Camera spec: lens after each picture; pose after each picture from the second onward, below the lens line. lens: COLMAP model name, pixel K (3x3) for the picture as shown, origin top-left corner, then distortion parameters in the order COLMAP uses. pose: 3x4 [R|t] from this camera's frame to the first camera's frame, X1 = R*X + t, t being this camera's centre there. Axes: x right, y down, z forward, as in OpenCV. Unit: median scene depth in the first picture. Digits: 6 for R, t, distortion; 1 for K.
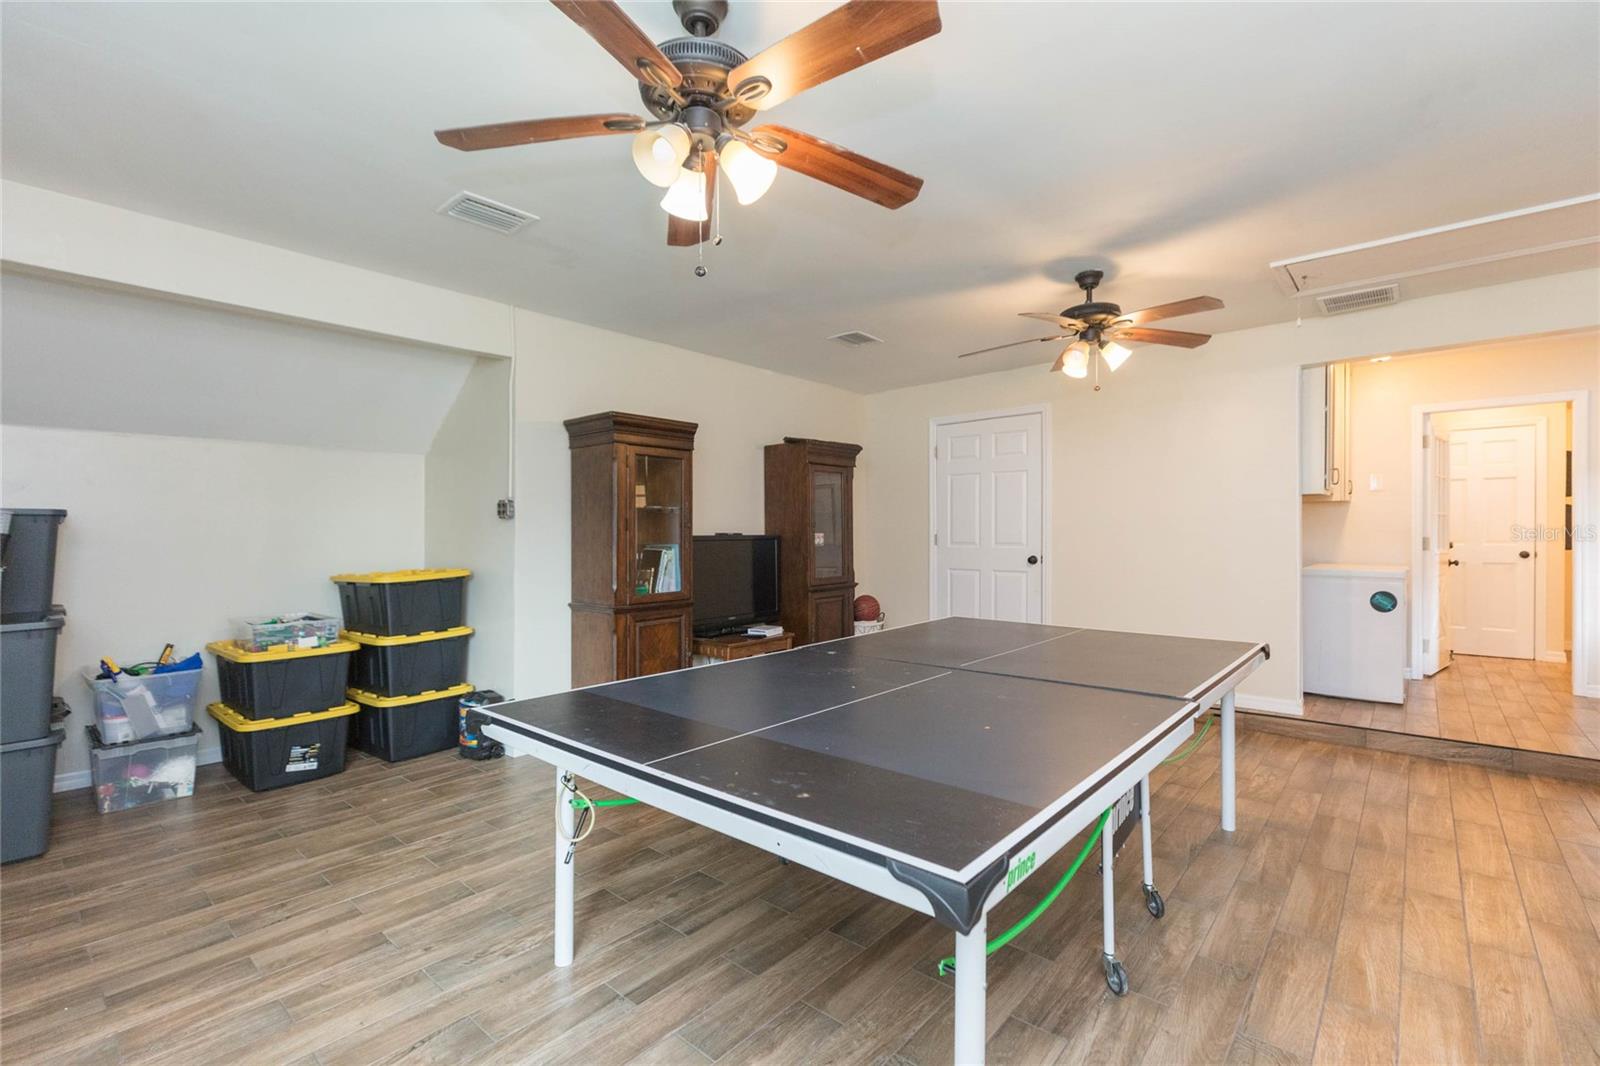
lens RADIAL K [[702.2, 0, 823.4], [0, 702.2, 535.6], [0, 0, 1]] dist [0.000800, 0.000094]
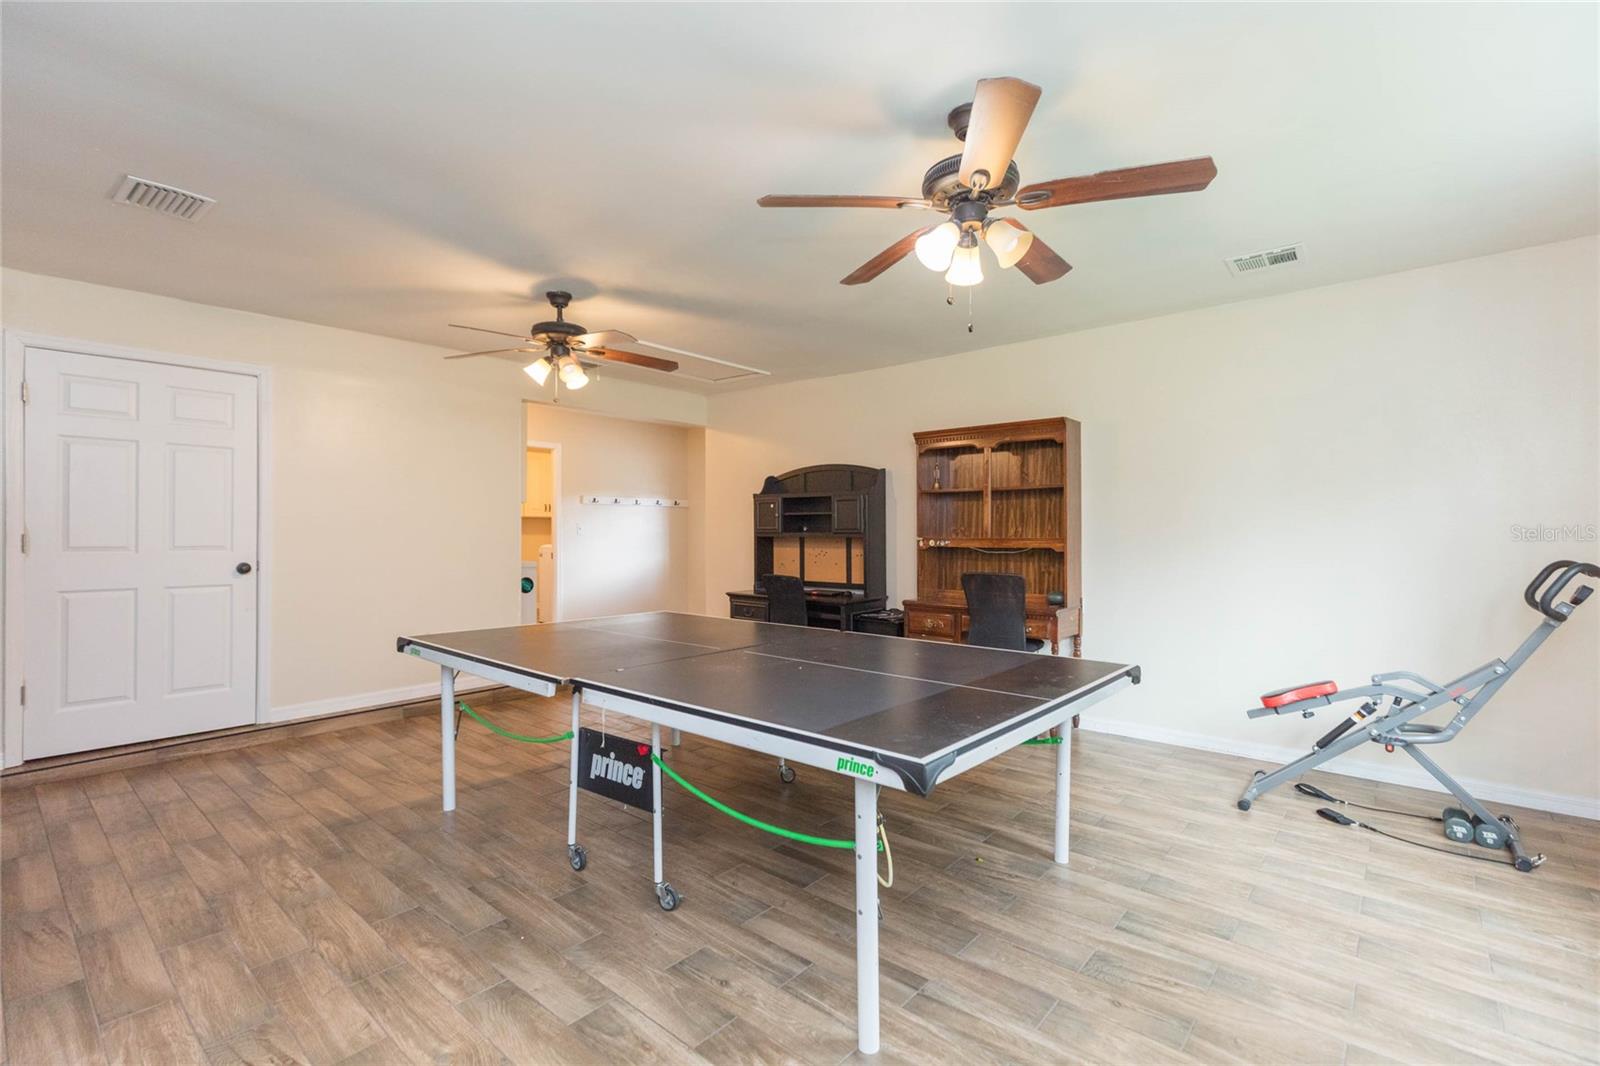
lens RADIAL K [[746.1, 0, 767.5], [0, 746.1, 532.8], [0, 0, 1]] dist [0.047036, 0.000168]
pose [[0.054072, 0.000450, 0.998537, -0.746030], [-0.003310, 0.999994, -0.000271, -0.007615], [-0.998532, -0.003291, 0.054074, 0.615569]]
